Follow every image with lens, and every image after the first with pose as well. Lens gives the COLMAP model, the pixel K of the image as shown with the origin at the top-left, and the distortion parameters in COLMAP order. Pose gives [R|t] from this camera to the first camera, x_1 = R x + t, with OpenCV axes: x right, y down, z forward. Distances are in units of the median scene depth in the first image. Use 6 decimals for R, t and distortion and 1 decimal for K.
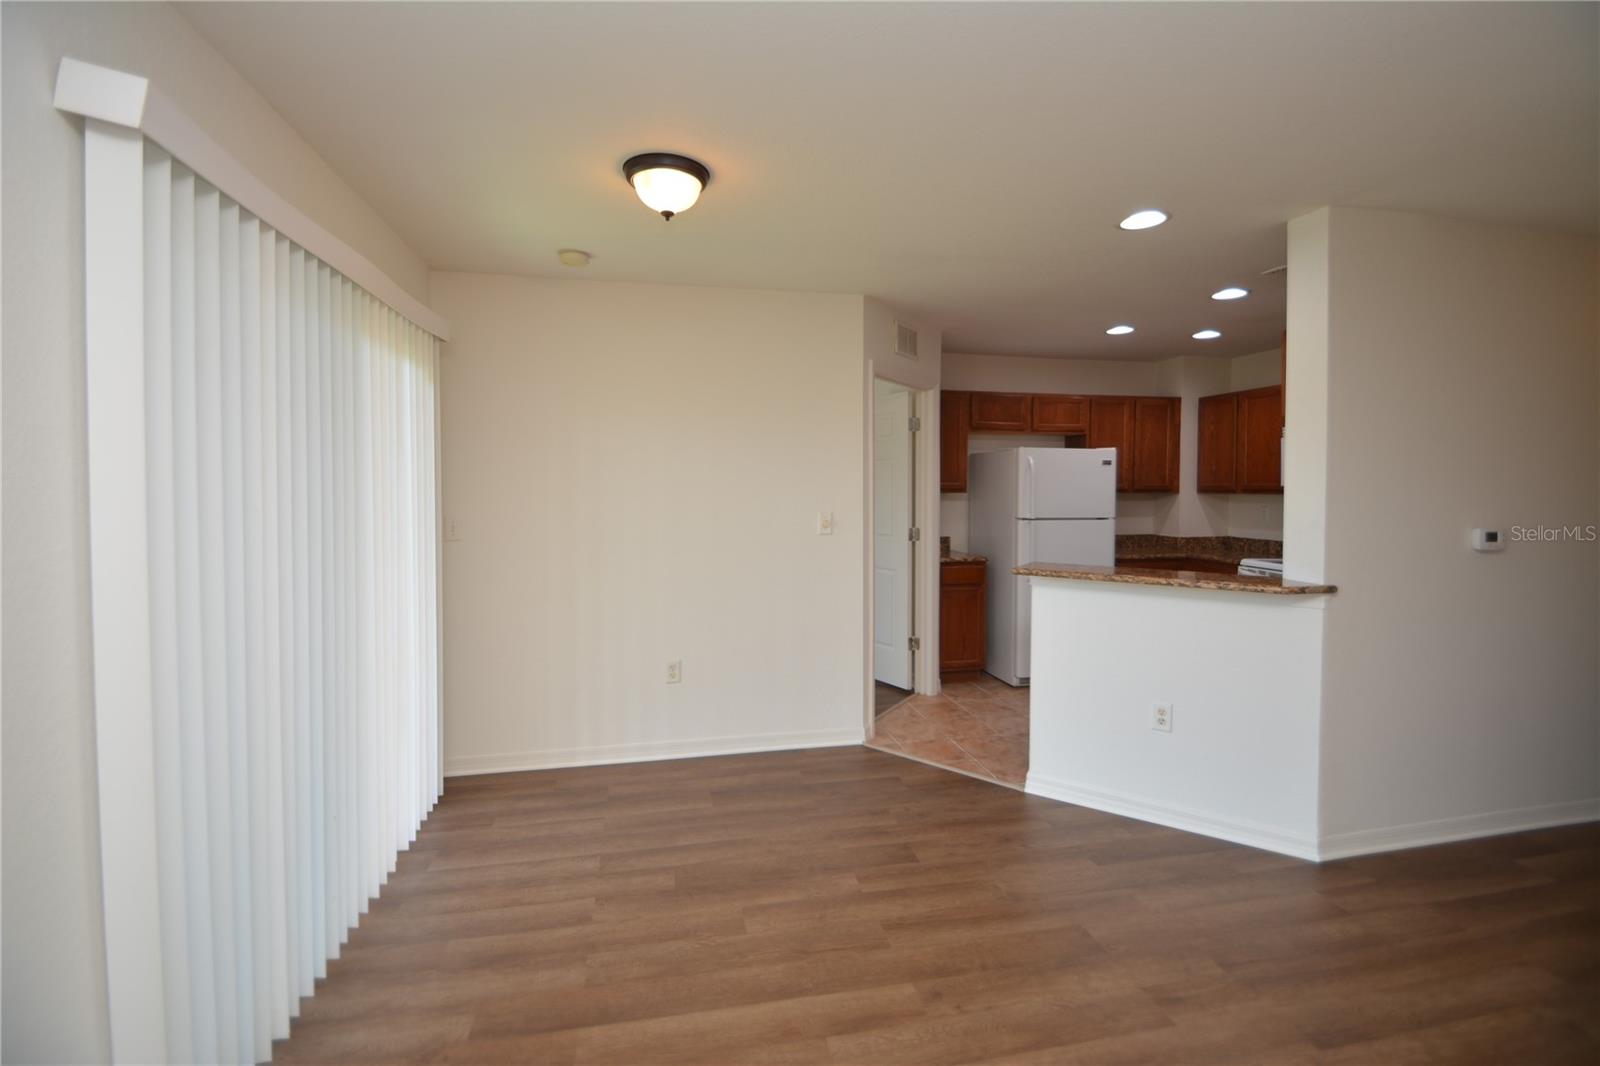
lens RADIAL K [[698.6, 0, 795.3], [0, 698.6, 502.9], [0, 0, 1]] dist [0.020200, -0.019972]
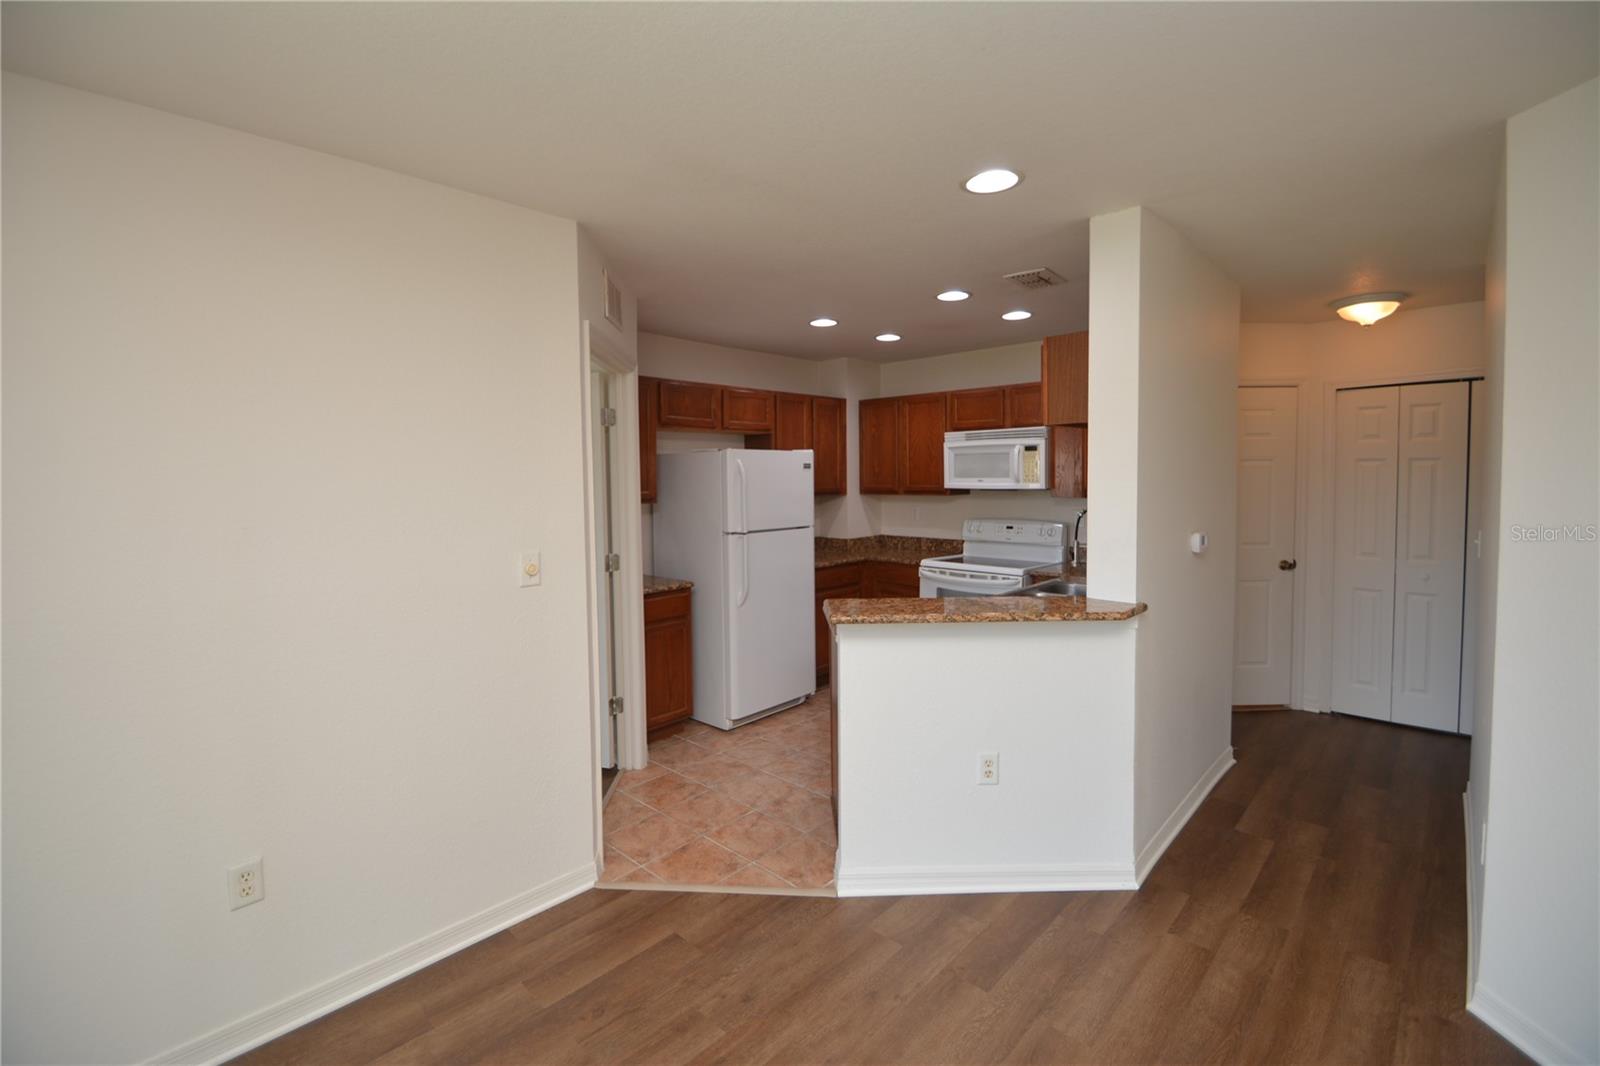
lens RADIAL K [[698.6, 0, 795.3], [0, 698.6, 502.9], [0, 0, 1]] dist [0.020200, -0.019972]
pose [[0.819450, -0.035116, 0.572074, -0.096476], [0.027825, 0.999382, 0.021489, -0.029841], [-0.572475, -0.001691, 0.819921, 0.261123]]
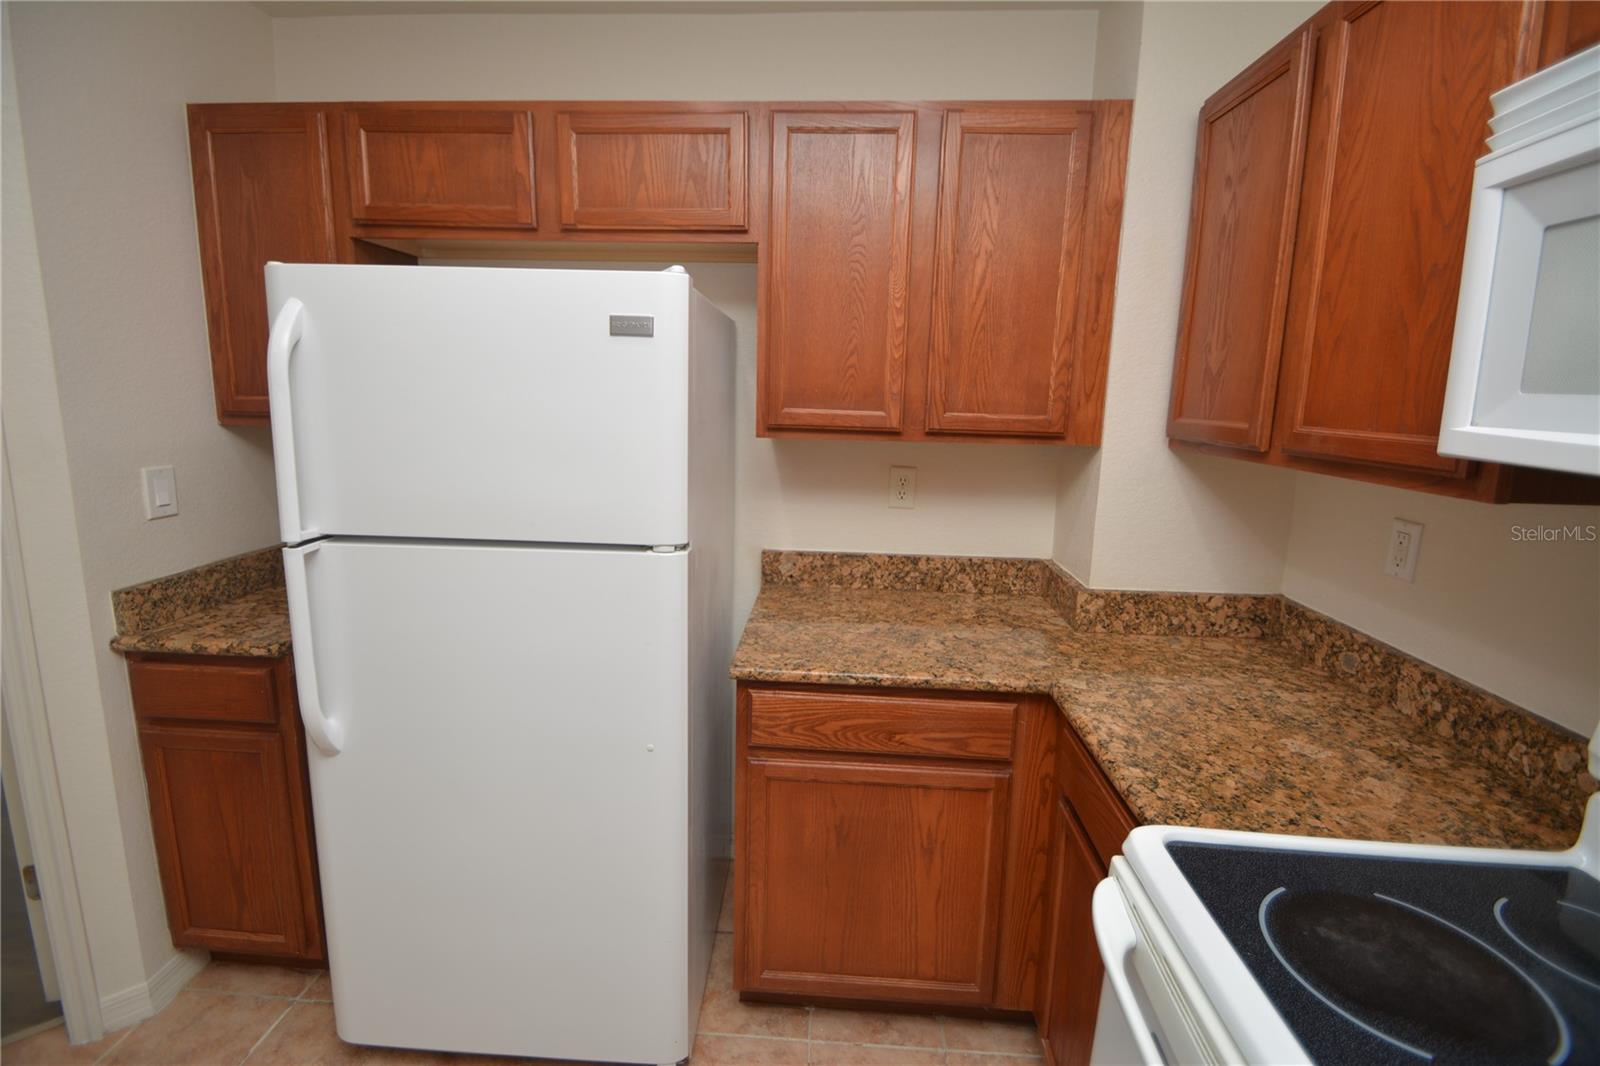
lens RADIAL K [[698.6, 0, 795.3], [0, 698.6, 502.9], [0, 0, 1]] dist [0.020200, -0.019972]
pose [[0.965980, 0.057297, -0.252190, 0.578805], [-0.023929, 0.990768, 0.133442, -0.030529], [0.257507, -0.122868, 0.958433, 0.785734]]
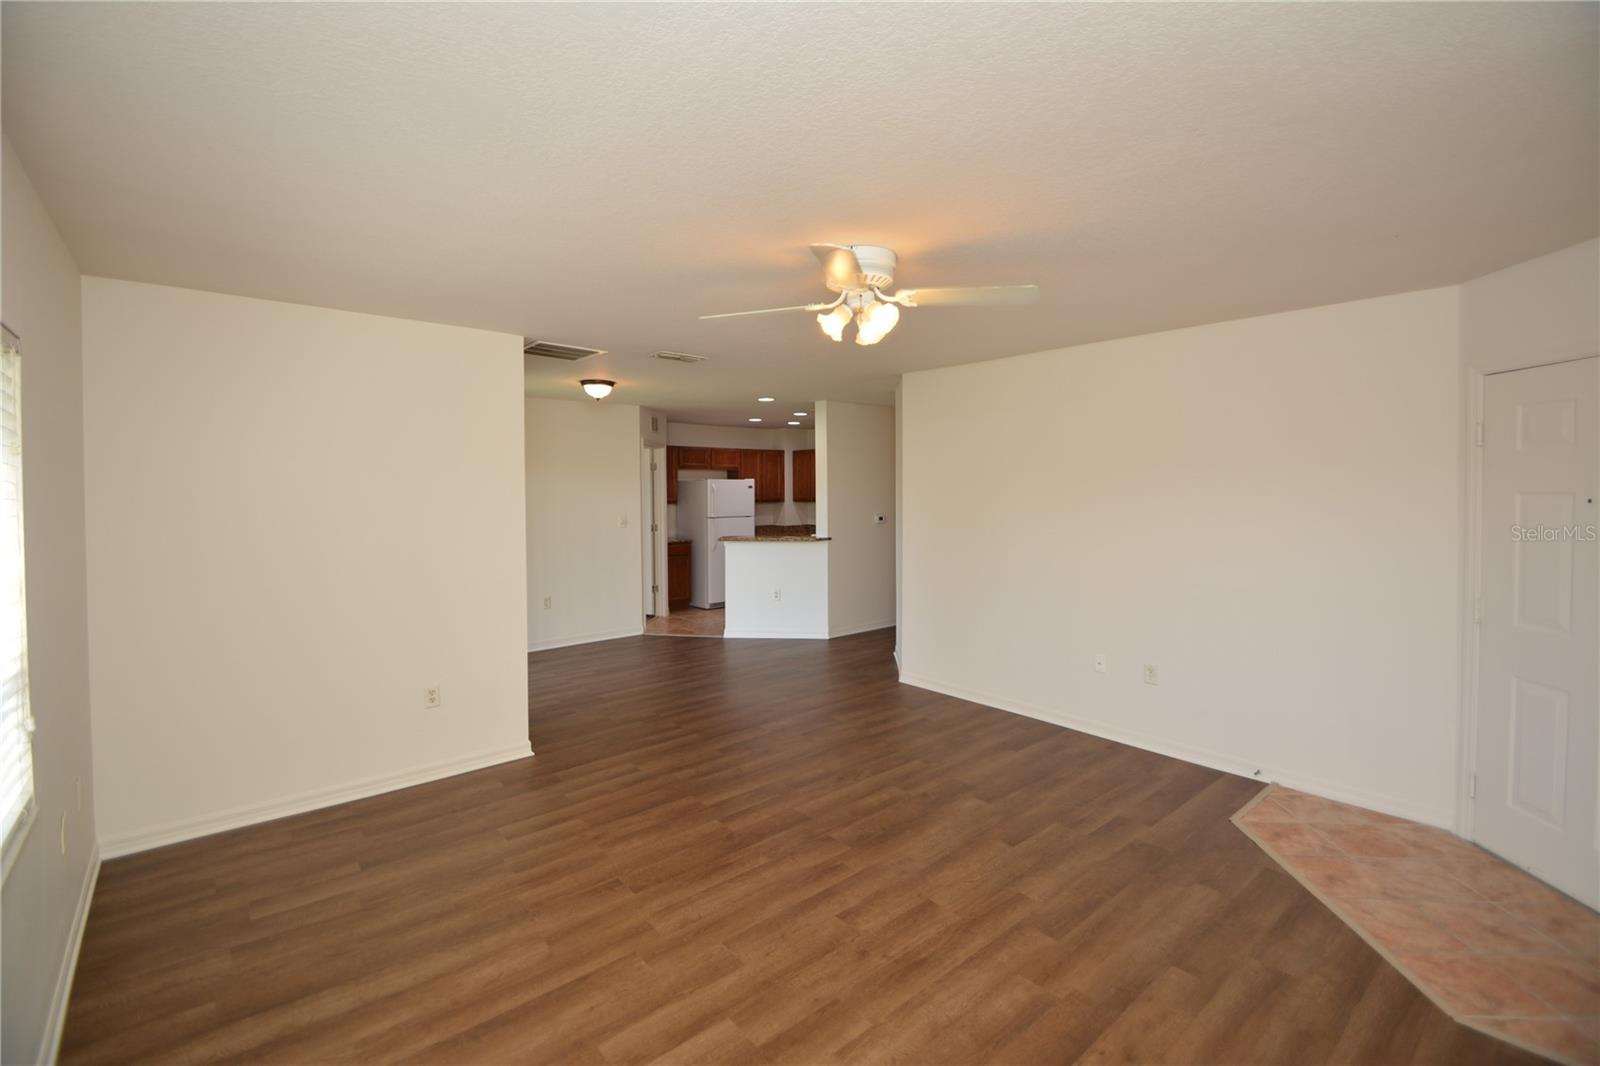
lens RADIAL K [[698.6, 0, 795.3], [0, 698.6, 502.9], [0, 0, 1]] dist [0.020200, -0.019972]
pose [[0.875914, -0.016982, 0.482168, -0.368857], [0.019830, 0.999803, -0.000811, -0.010145], [-0.482059, 0.010272, 0.876079, -0.730663]]
